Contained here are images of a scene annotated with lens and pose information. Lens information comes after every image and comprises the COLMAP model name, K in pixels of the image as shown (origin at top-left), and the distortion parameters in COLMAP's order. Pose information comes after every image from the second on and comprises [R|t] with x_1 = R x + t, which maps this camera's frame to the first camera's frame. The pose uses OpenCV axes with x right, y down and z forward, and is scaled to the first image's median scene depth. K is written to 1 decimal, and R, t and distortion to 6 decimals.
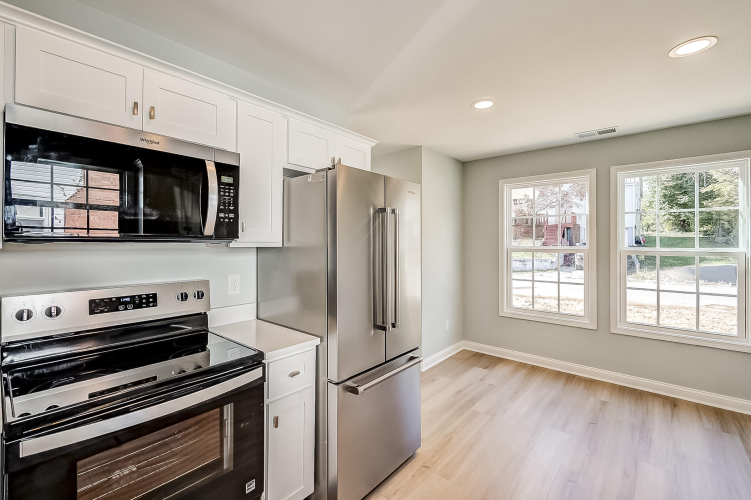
lens RADIAL K [[325.0, 0, 375.4], [0, 325.0, 244.4], [0, 0, 1]] dist [-0.006242, 0.001759]
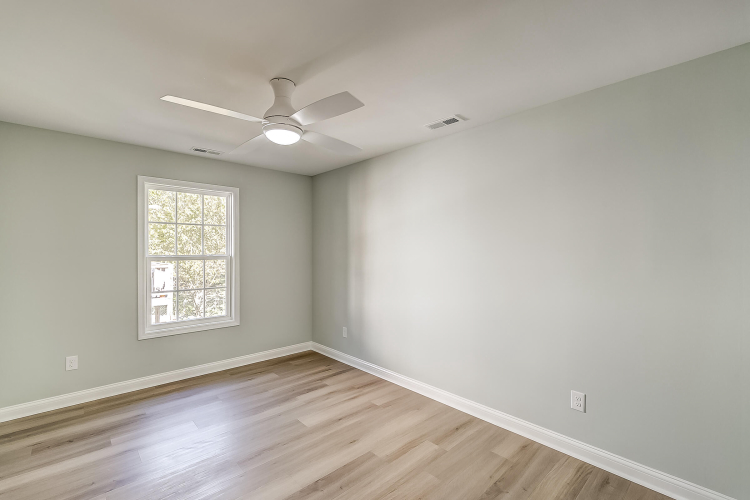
lens RADIAL K [[324.5, 0, 369.1], [0, 324.5, 250.3], [0, 0, 1]] dist [-0.006242, 0.001759]
pose [[0.148996, -0.005838, 0.988820, -0.337755], [0.013254, 0.999905, 0.003906, -0.003475], [-0.988749, 0.012524, 0.149060, 0.297318]]
